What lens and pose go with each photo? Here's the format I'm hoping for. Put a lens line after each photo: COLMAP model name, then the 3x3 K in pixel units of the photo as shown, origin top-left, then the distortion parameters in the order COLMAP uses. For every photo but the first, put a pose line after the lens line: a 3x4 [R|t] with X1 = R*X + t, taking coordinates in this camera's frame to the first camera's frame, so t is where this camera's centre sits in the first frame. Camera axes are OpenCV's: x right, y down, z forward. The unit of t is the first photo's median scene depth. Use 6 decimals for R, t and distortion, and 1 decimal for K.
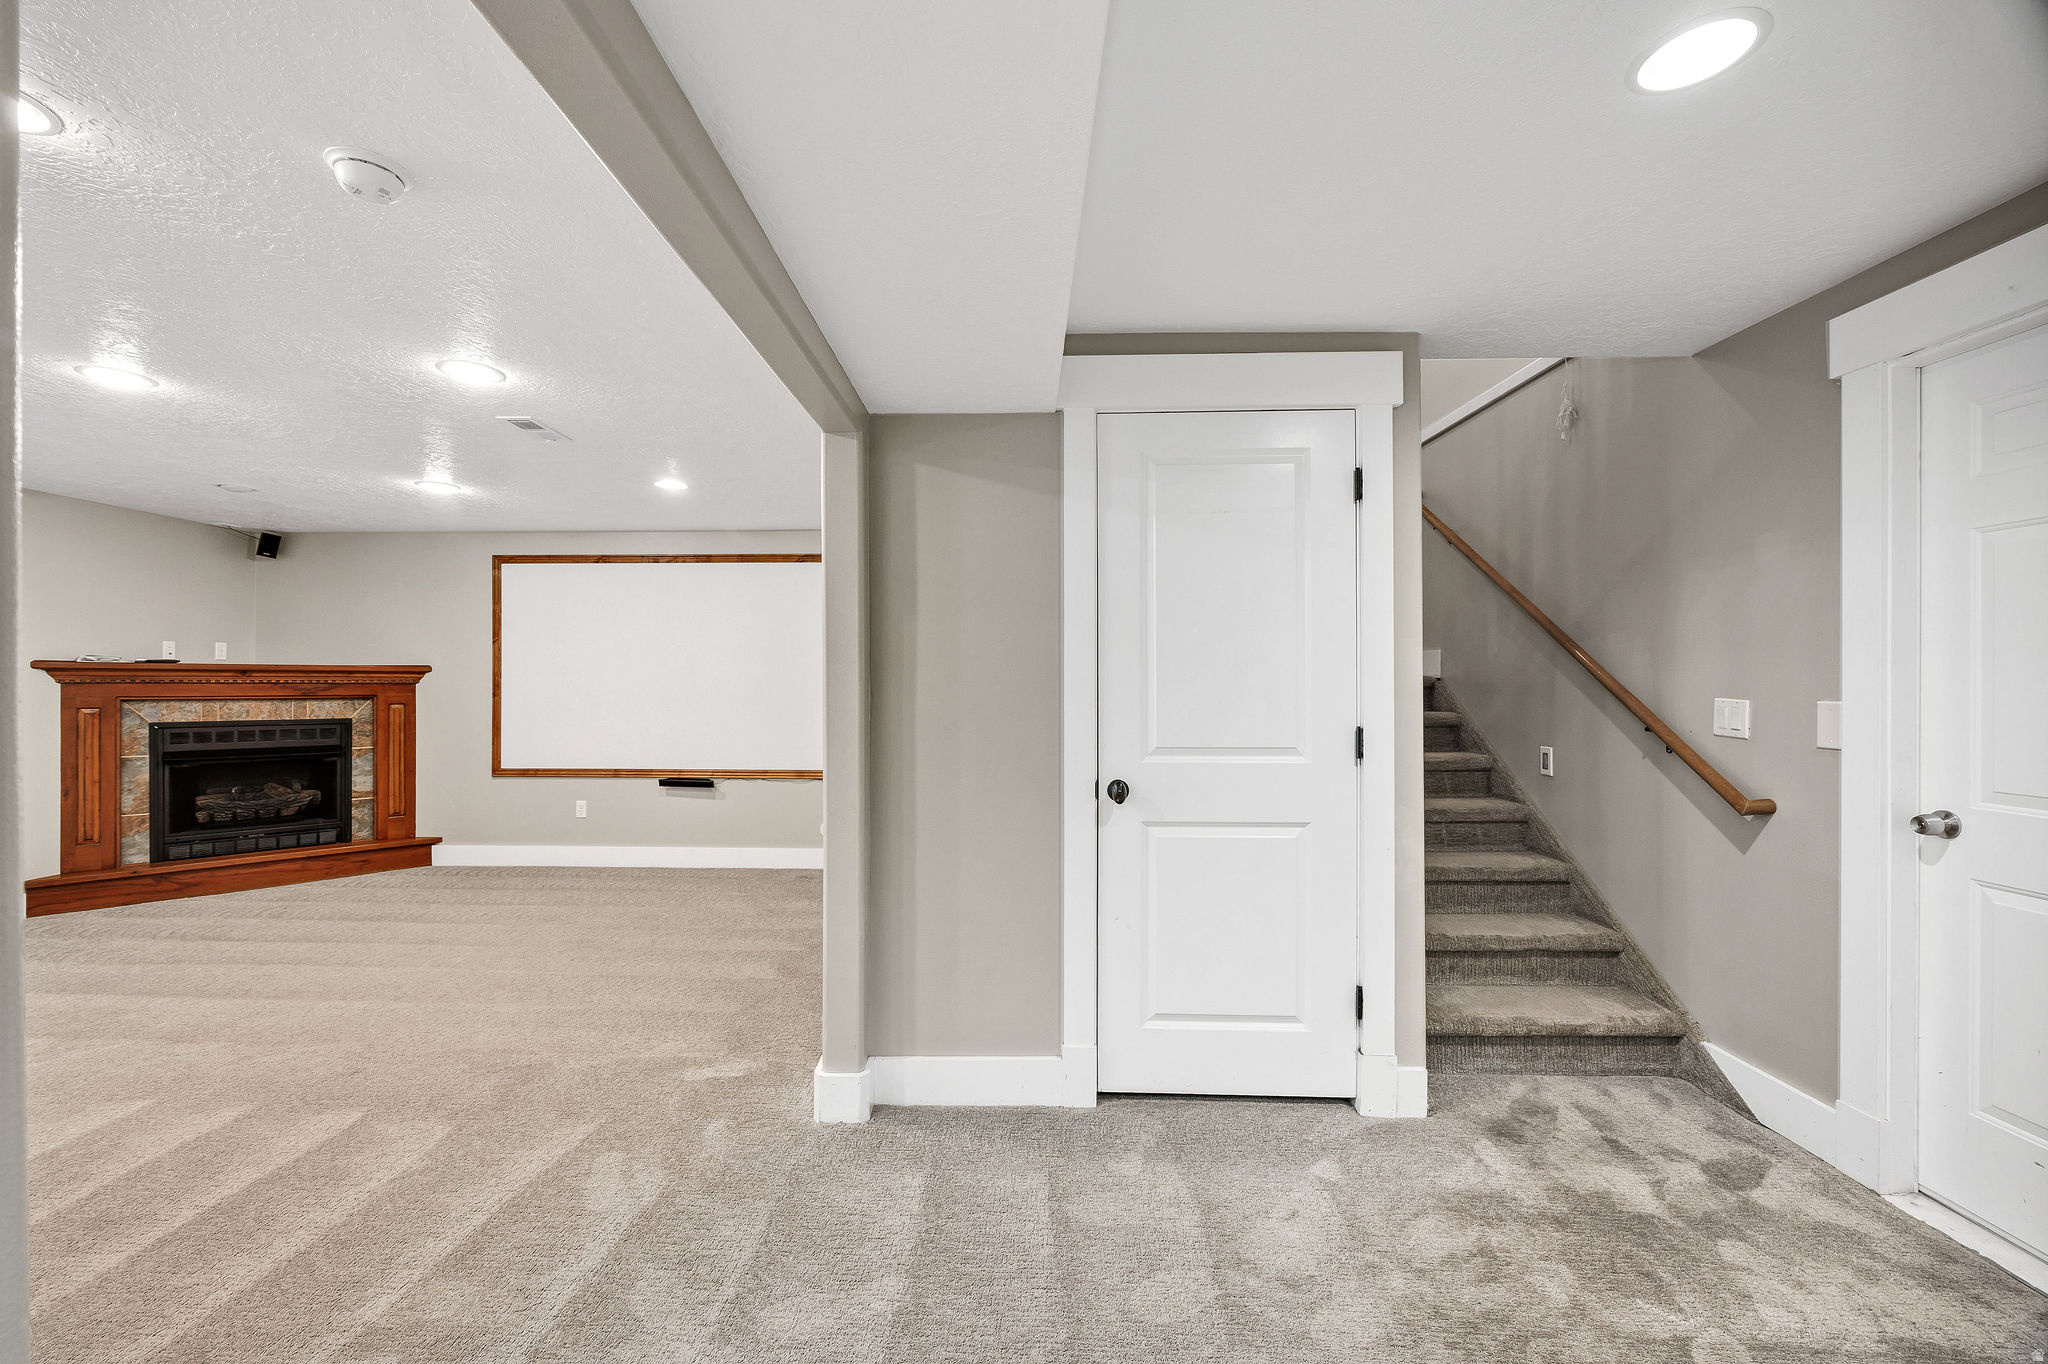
lens RADIAL K [[838.5, 0, 1010.9], [0, 838.5, 687.6], [0, 0, 1]] dist [-0.000284, -0.000011]
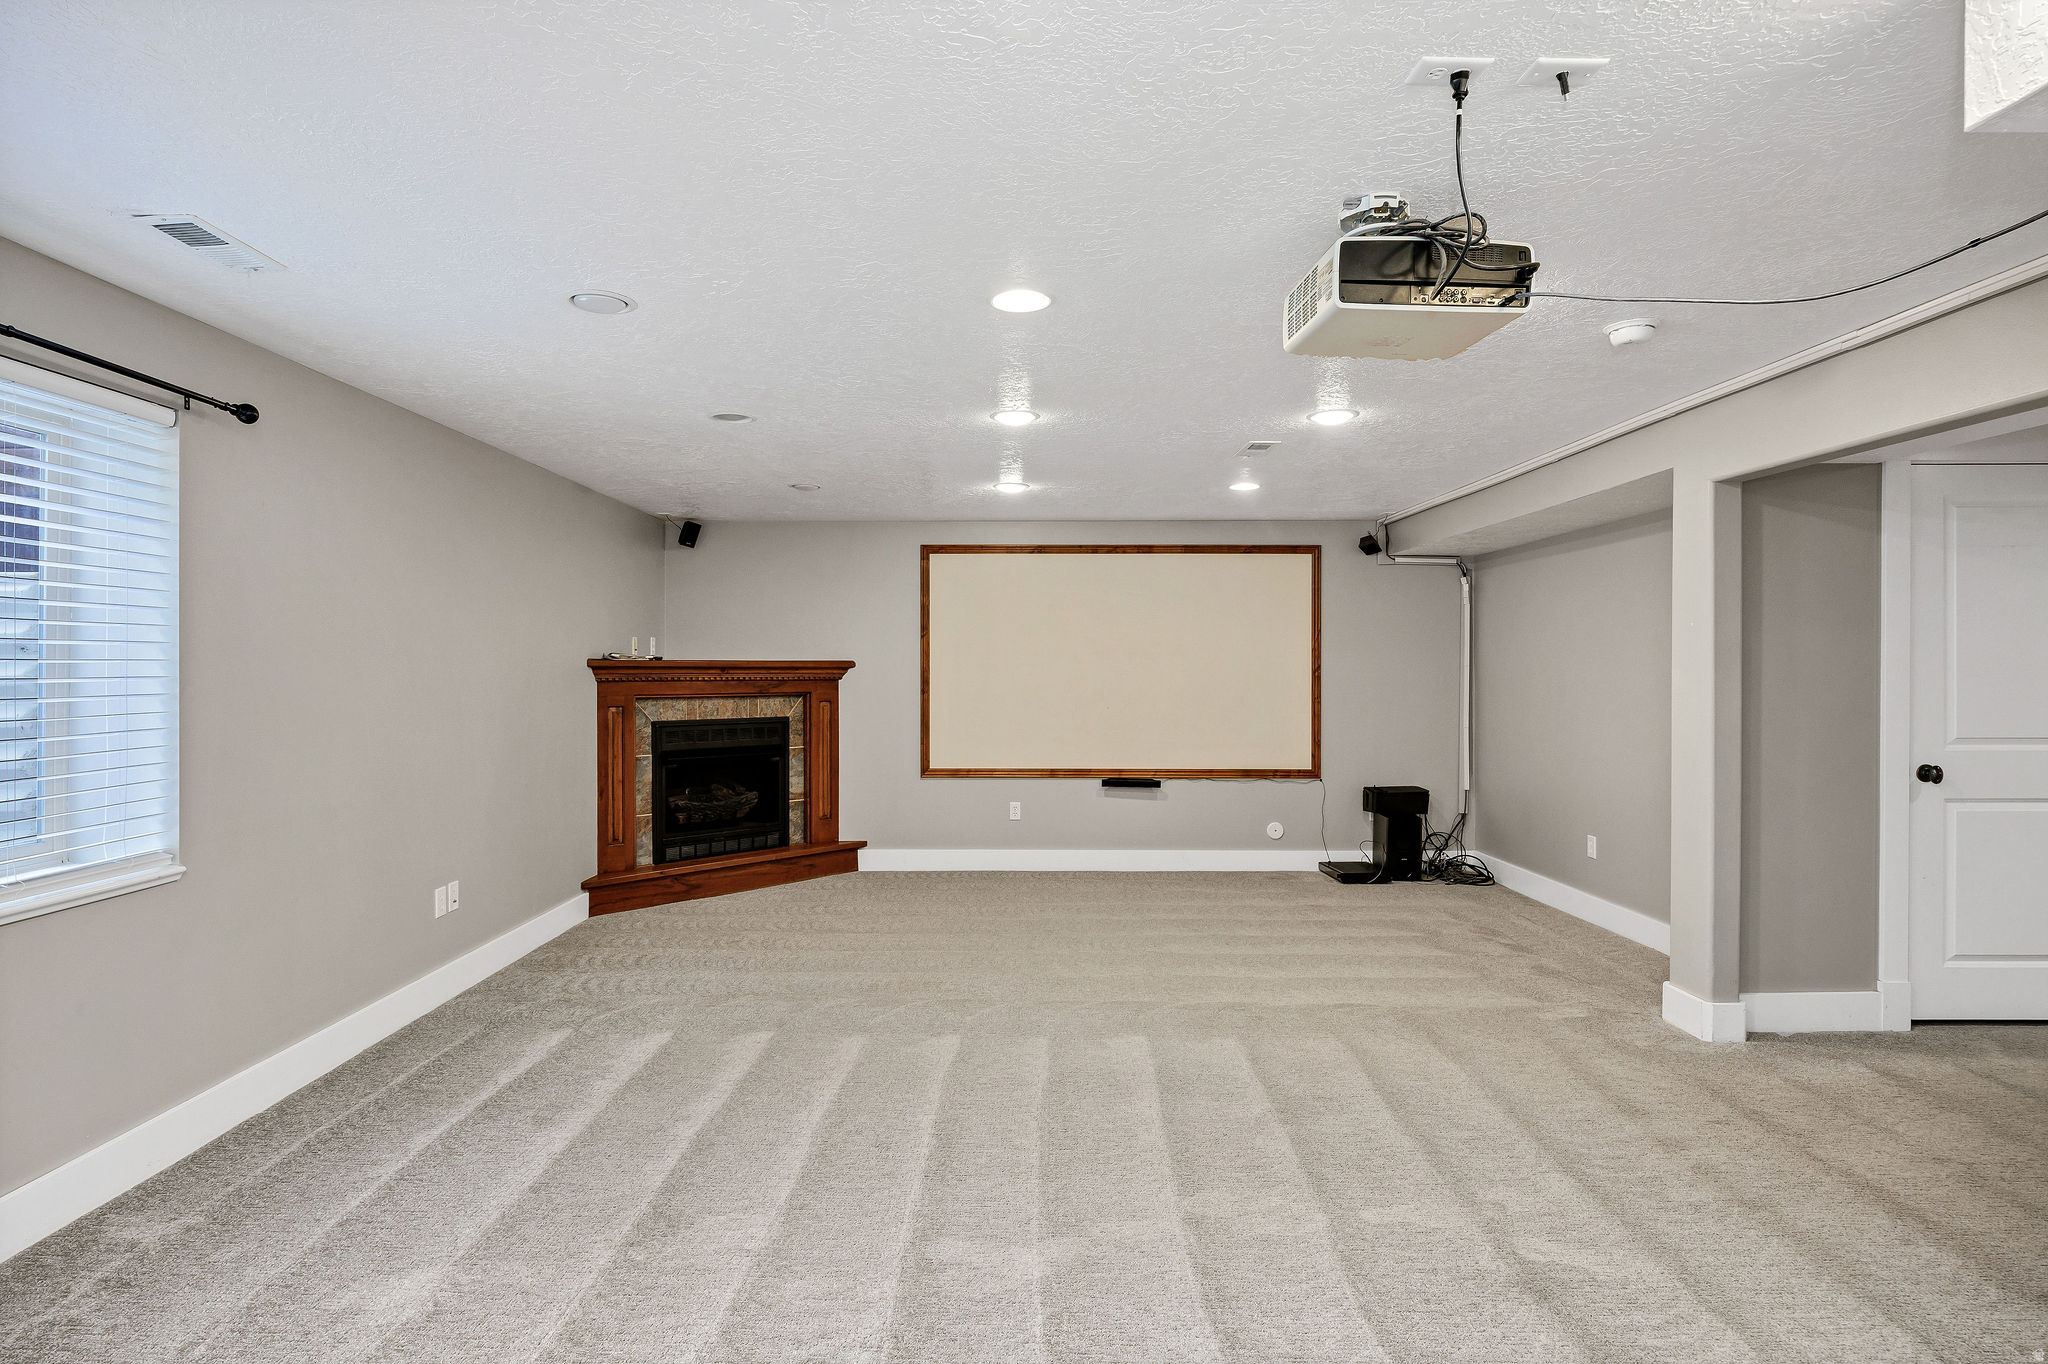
lens RADIAL K [[1081.0, 0, 1024.0], [0, 1081.0, 682.0], [0, 0, 1]] dist [-0.003780, -0.000385]
pose [[0.999535, -0.000989, 0.030487, -0.554198], [0.000818, 0.999984, 0.005631, -0.009318], [-0.030493, -0.005603, 0.999519, -0.238156]]
